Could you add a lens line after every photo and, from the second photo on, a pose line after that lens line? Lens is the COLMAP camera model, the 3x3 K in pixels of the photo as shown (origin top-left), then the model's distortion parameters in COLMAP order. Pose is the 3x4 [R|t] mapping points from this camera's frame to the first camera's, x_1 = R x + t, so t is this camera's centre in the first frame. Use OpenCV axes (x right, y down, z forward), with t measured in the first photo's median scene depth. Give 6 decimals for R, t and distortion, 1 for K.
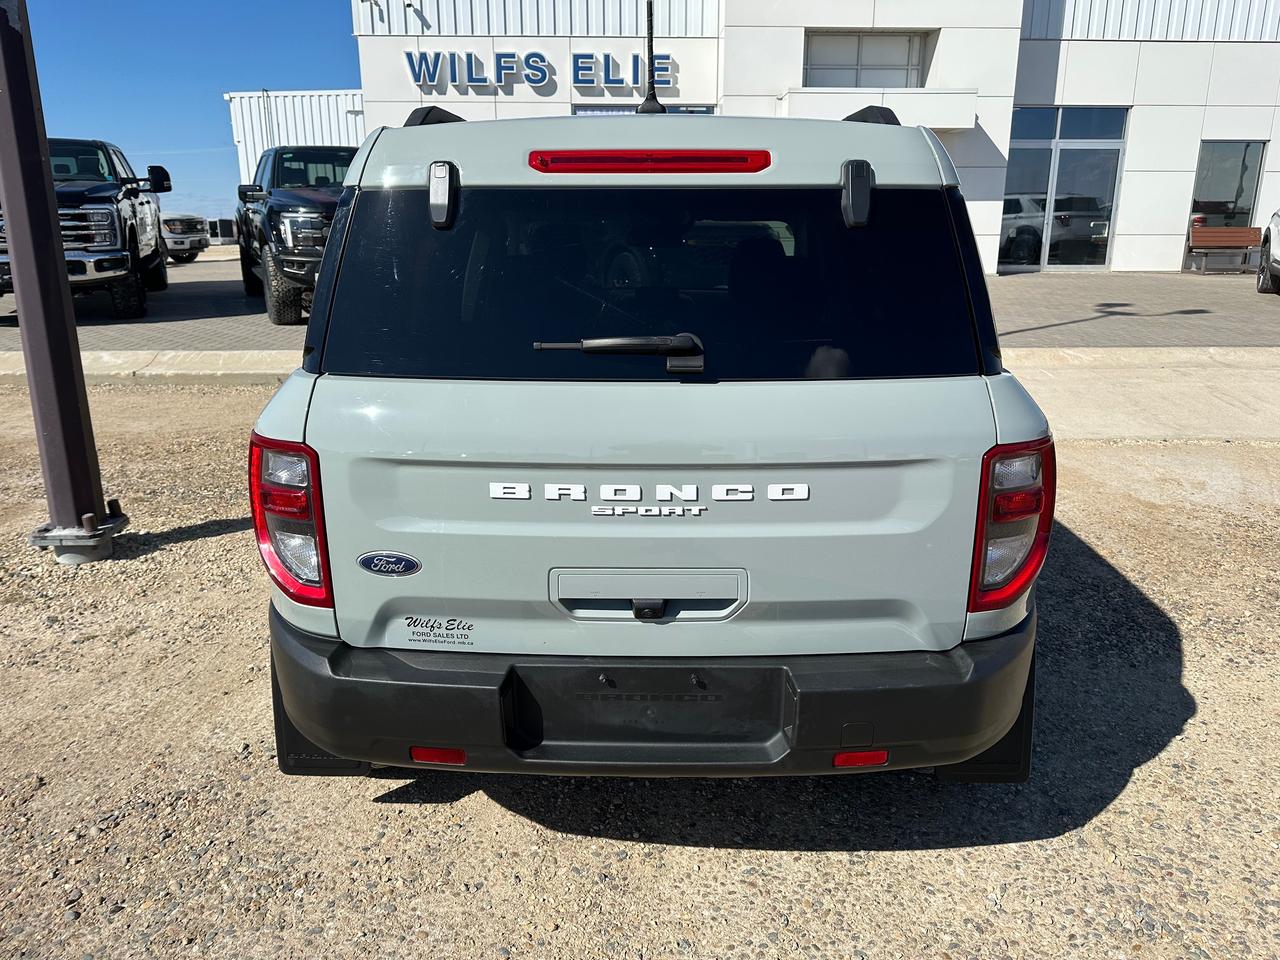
lens RADIAL K [[916.8, 0, 645.5], [0, 916.8, 466.1], [0, 0, 1]] dist [0.050906, -0.065861]
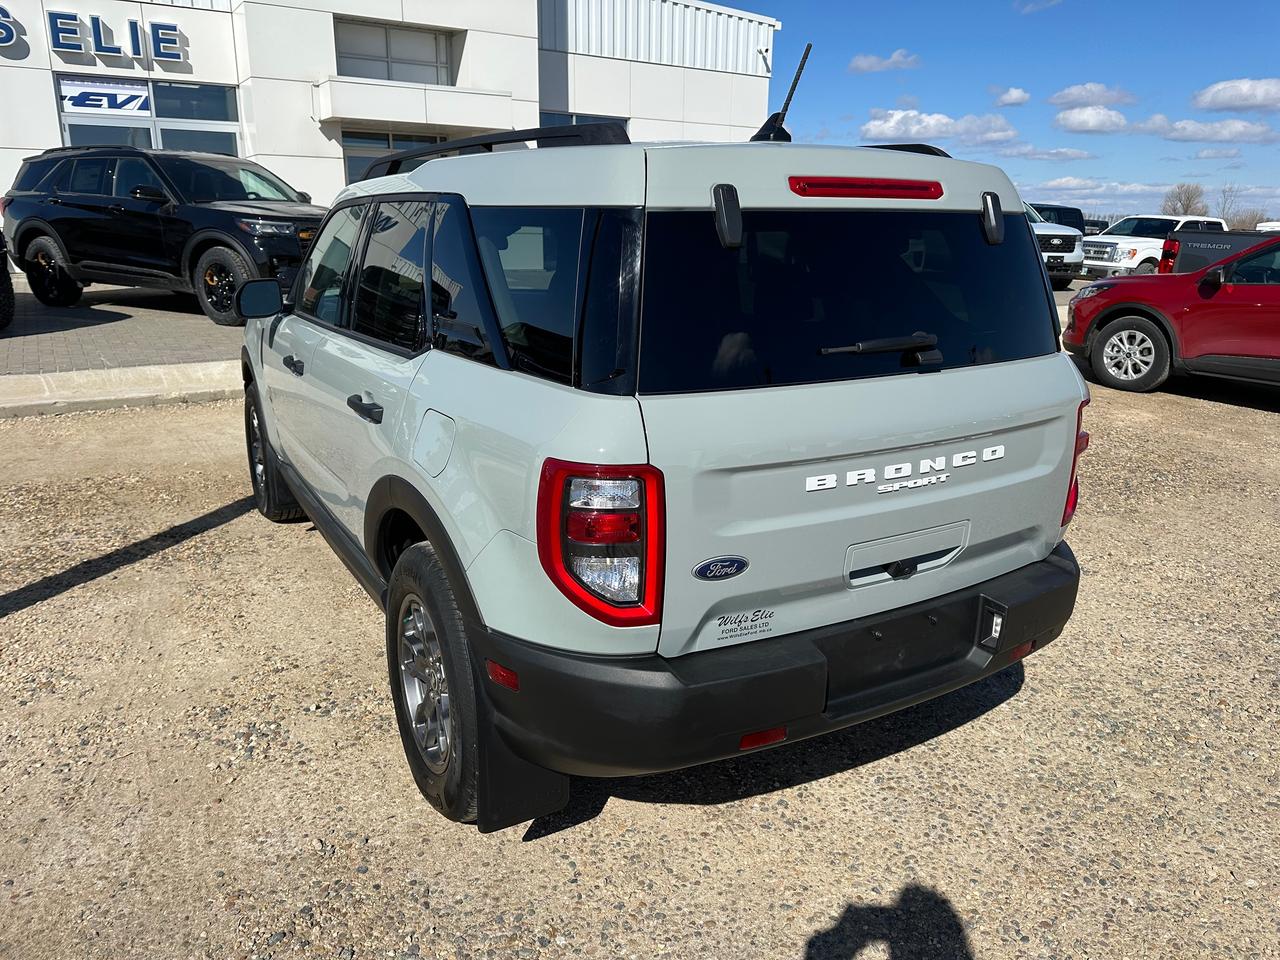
lens RADIAL K [[936.8, 0, 640.0], [0, 936.8, 480.0], [0, 0, 1]] dist [0.000309, -0.011903]
pose [[0.850619, -0.131971, 0.508952, -0.113920], [0.122720, 0.991084, 0.051883, -0.007746], [-0.511261, 0.018326, 0.859230, 0.016743]]
